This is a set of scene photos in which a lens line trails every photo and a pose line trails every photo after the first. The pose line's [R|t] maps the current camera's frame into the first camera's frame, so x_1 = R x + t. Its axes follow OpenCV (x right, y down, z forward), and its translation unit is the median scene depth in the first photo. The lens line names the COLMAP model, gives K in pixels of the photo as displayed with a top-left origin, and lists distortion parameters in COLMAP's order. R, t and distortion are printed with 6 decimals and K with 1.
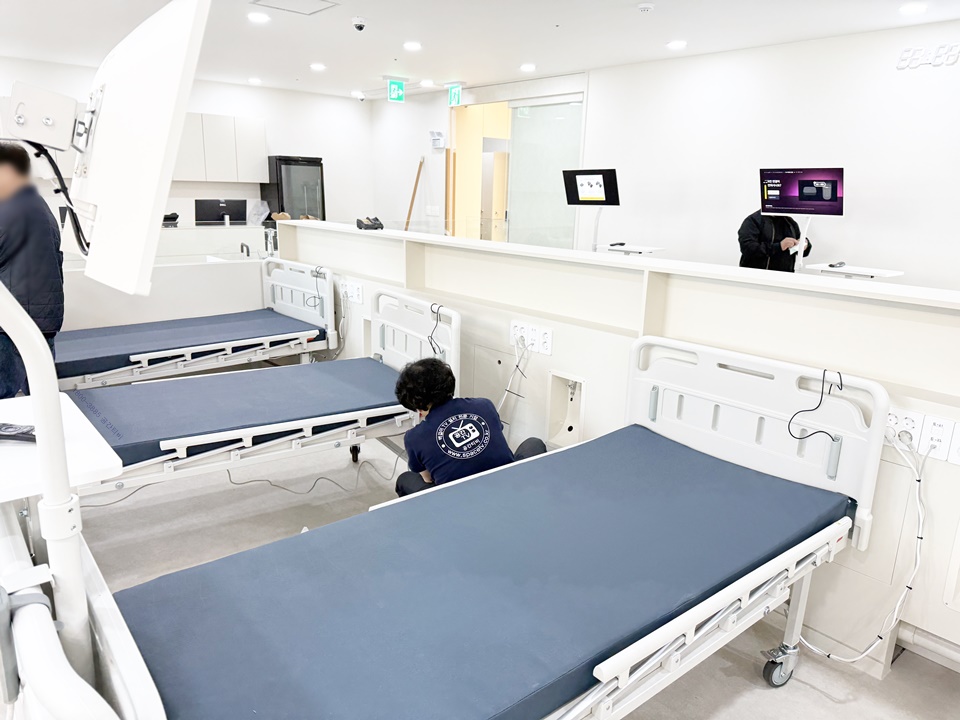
lens RADIAL K [[678.5, 0, 474.5], [0, 678.5, 362.9], [0, 0, 1]] dist [0.089579, -0.115909]
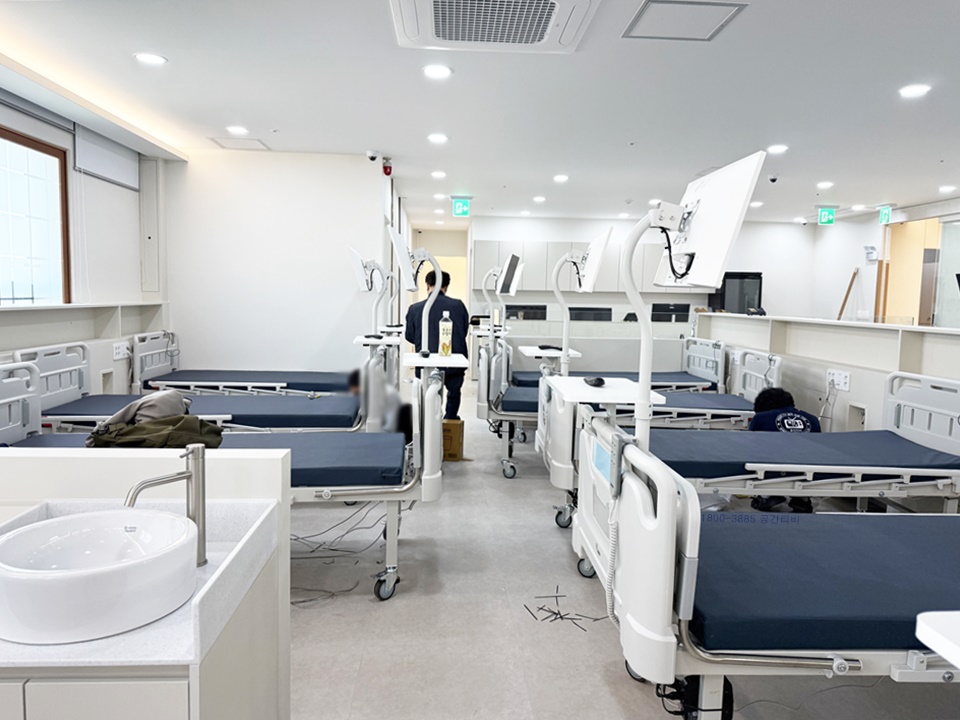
lens RADIAL K [[678.5, 0, 474.5], [0, 678.5, 362.9], [0, 0, 1]] dist [0.089579, -0.115909]
pose [[0.787333, 0.051924, -0.614338, 0.180539], [-0.154710, 0.981204, -0.115344, 0.105030], [0.596802, 0.185859, 0.780567, -0.305328]]
